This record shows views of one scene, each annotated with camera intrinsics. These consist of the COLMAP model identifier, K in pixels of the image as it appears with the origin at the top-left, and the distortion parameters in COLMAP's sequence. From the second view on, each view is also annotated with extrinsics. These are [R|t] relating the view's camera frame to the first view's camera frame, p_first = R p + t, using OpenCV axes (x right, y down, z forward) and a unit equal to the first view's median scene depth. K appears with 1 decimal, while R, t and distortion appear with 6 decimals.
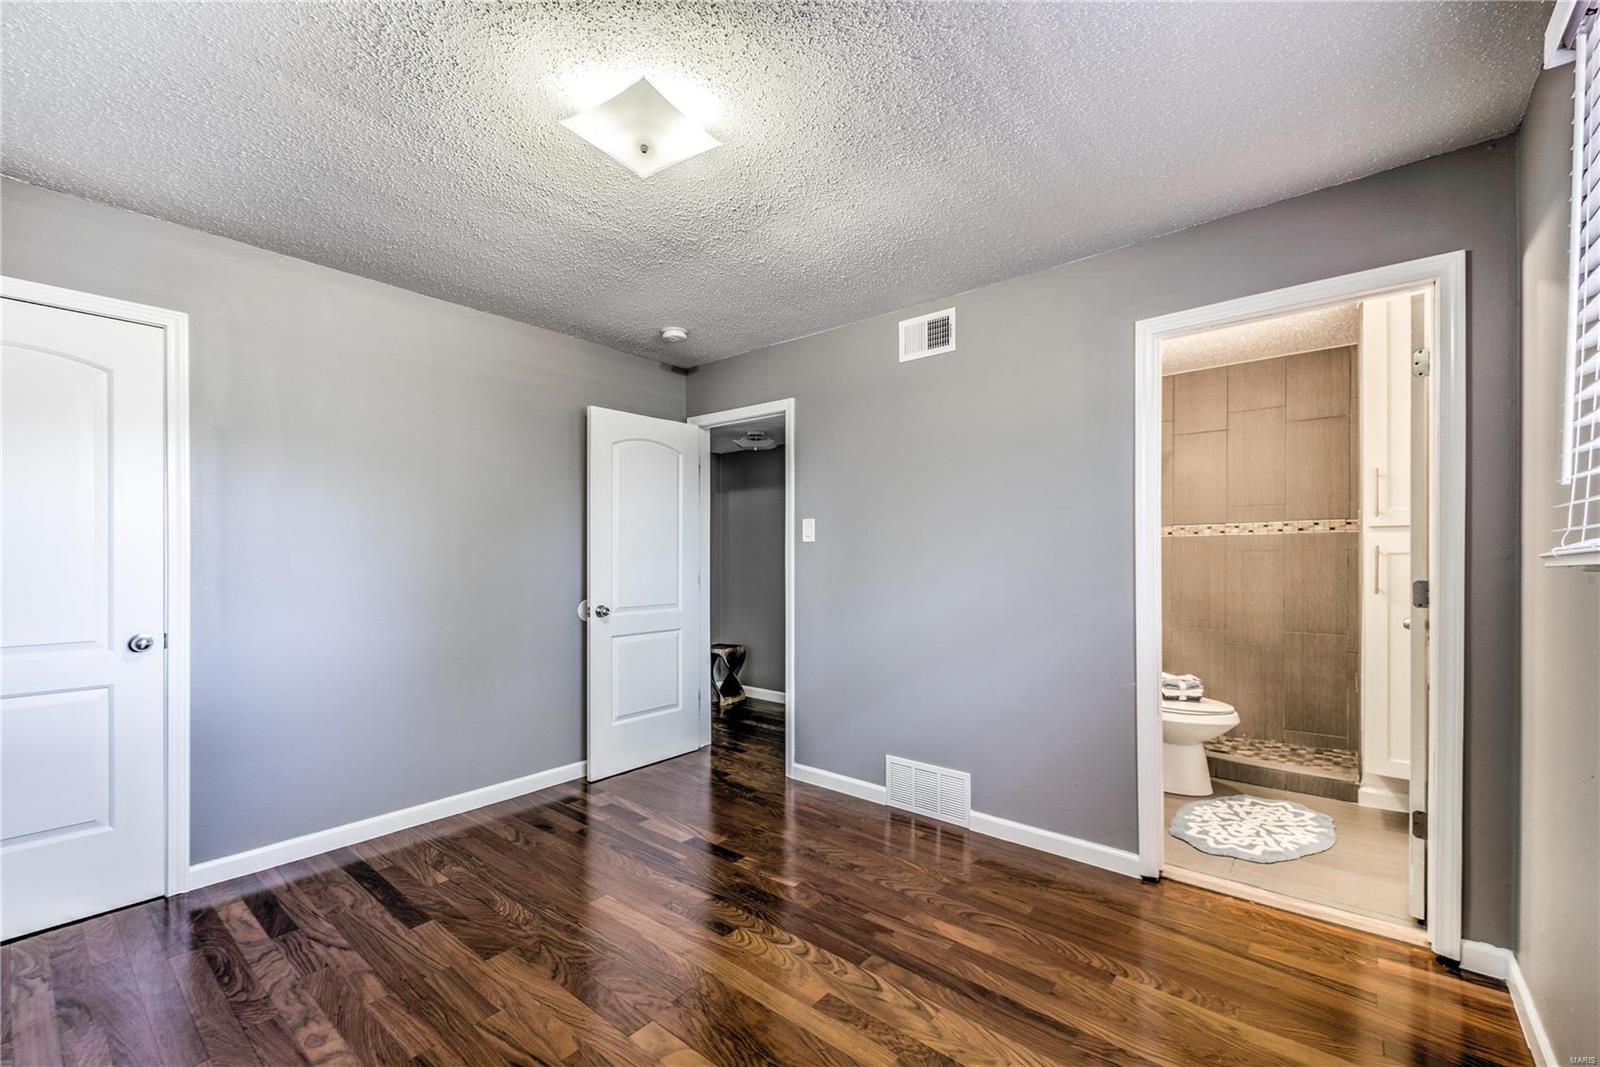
lens RADIAL K [[678.2, 0, 802.8], [0, 678.2, 542.1], [0, 0, 1]] dist [0.015783, -0.004990]
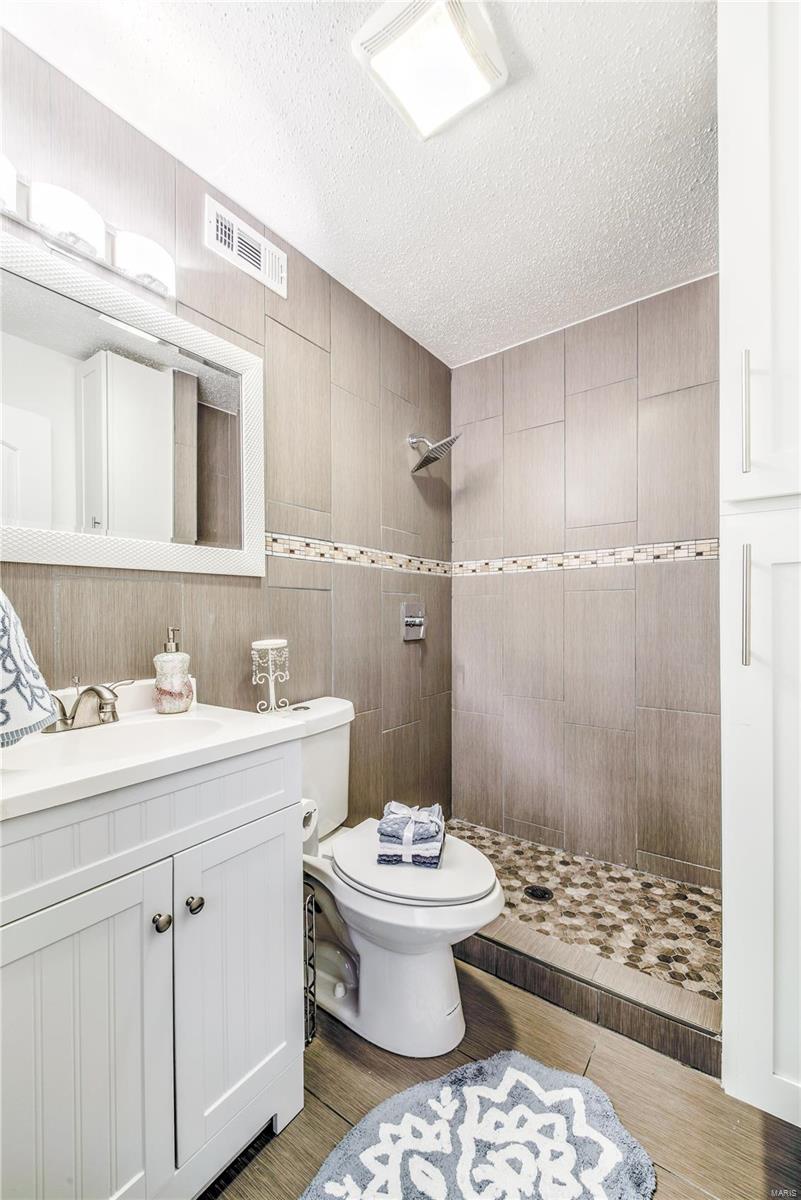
lens RADIAL K [[508.6, 0, 395.8], [0, 508.6, 606.0], [0, 0, 1]] dist [0.015783, -0.004990]
pose [[0.998476, -0.007470, 0.054683, 0.452683], [0.007322, 0.999969, 0.002903, 0.027594], [-0.054703, -0.002498, 0.998500, 0.519889]]
